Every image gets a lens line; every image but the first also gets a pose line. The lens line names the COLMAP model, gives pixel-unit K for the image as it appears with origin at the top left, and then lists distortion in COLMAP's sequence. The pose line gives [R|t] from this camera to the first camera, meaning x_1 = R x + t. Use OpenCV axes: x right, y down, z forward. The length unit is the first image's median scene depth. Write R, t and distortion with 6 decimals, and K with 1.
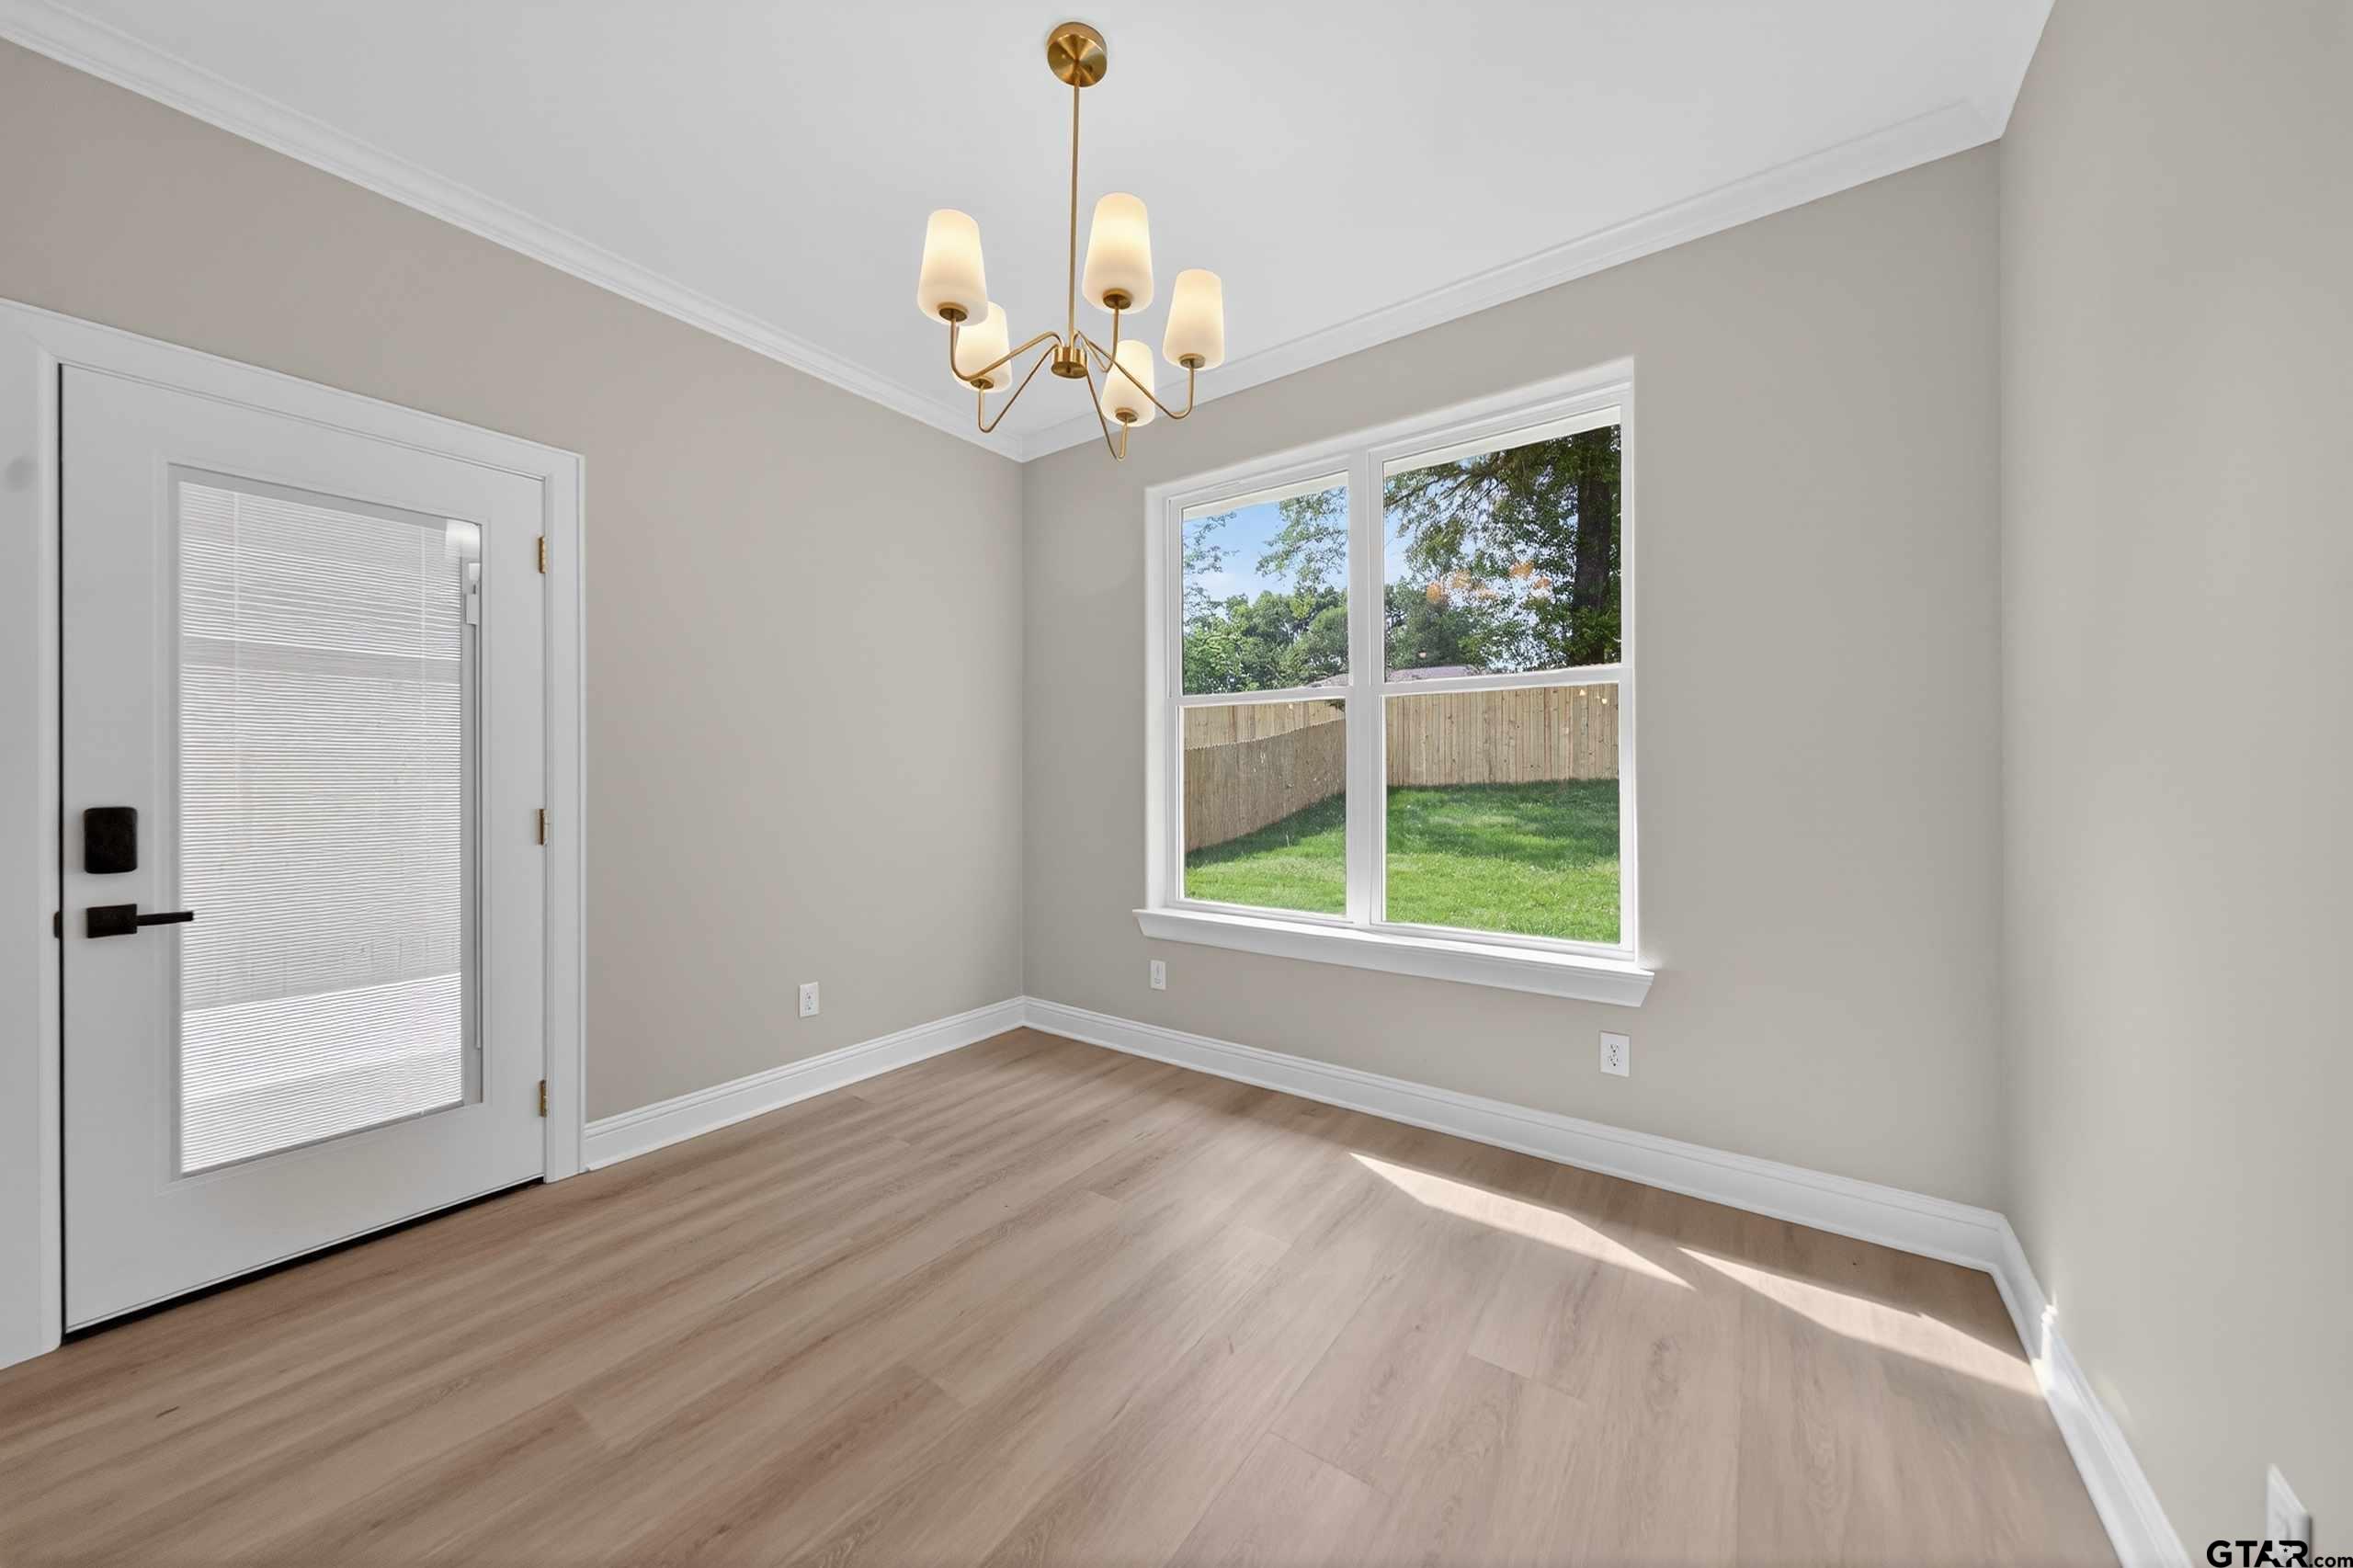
lens RADIAL K [[819.5, 0, 1191.3], [0, 819.5, 783.2], [0, 0, 1]] dist [0.000643, 0.000165]
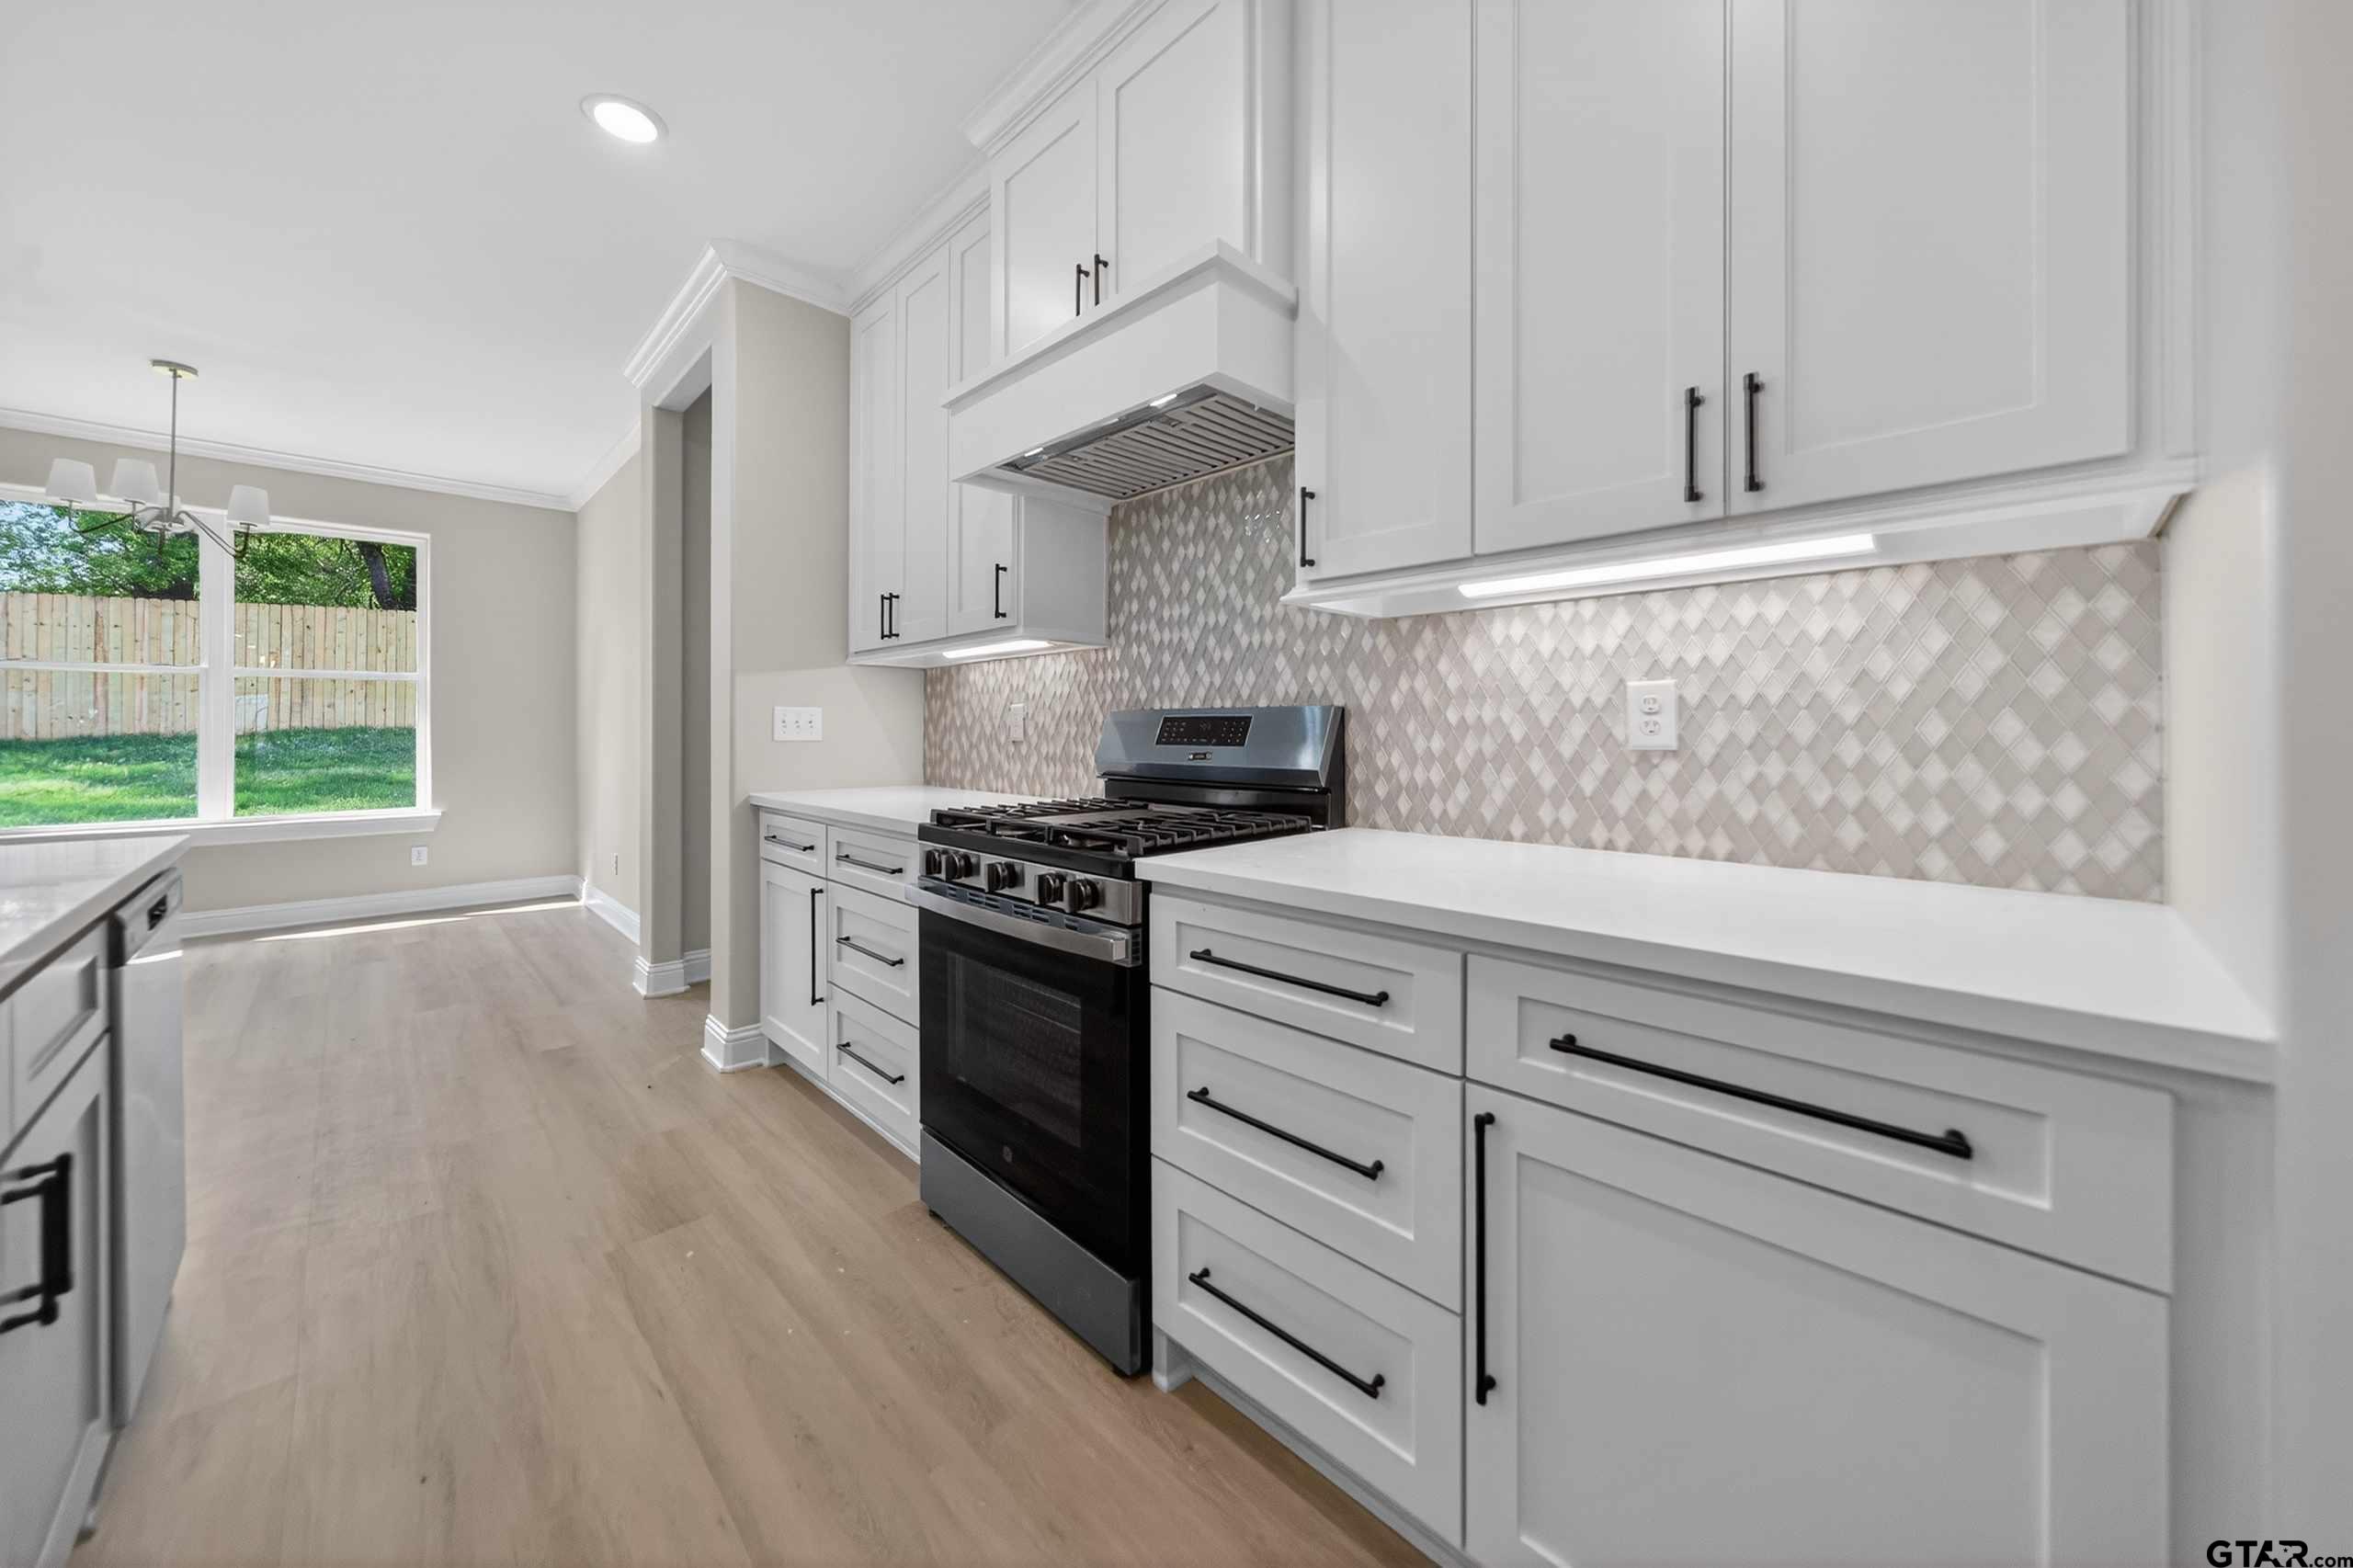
lens RADIAL K [[841.4, 0, 1180.6], [0, 841.4, 717.2], [0, 0, 1]] dist [-0.008818, 0.000145]
pose [[0.176938, 0.012093, 0.984148, -1.270217], [0.011648, 0.999829, -0.014380, 0.026565], [-0.984153, 0.014008, 0.176767, -1.328439]]
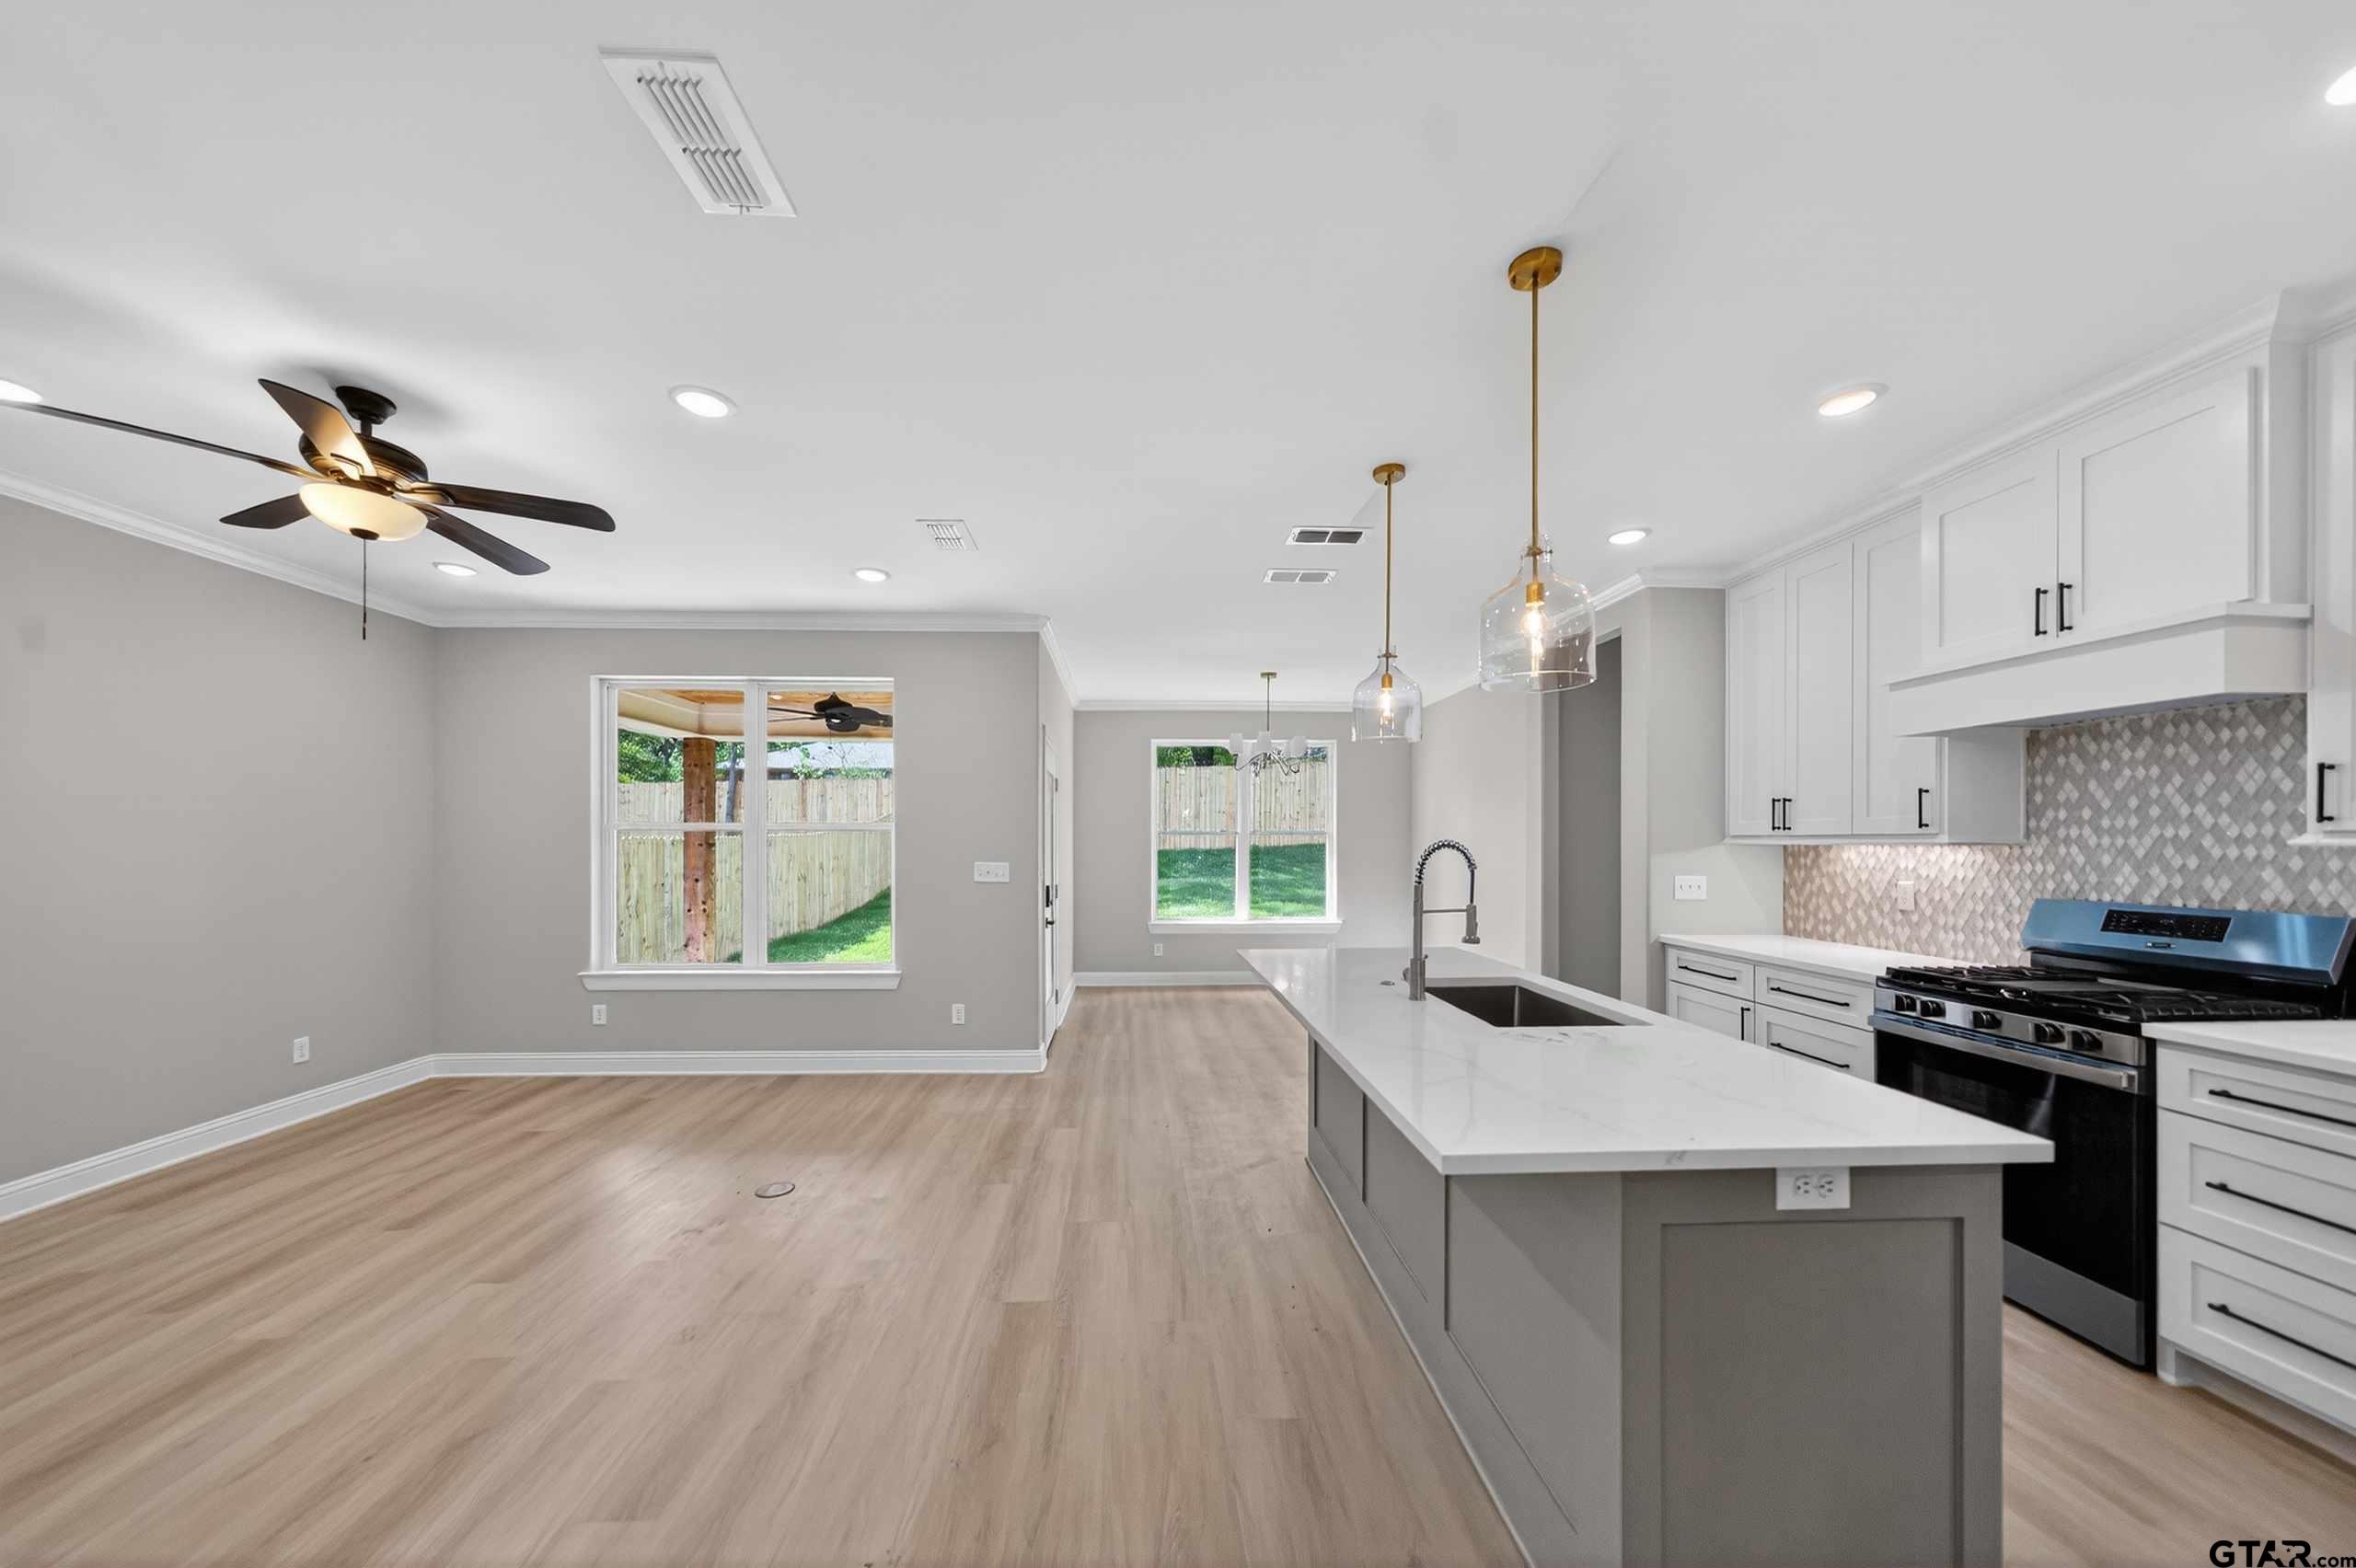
lens RADIAL K [[828.9, 0, 1171.4], [0, 828.9, 840.9], [0, 0, 1]] dist [0.000592, 0.000295]
pose [[0.788848, -0.000791, 0.614587, -2.065050], [0.006345, 0.999956, -0.006858, -0.079665], [-0.614555, 0.009309, 0.788819, -1.256854]]
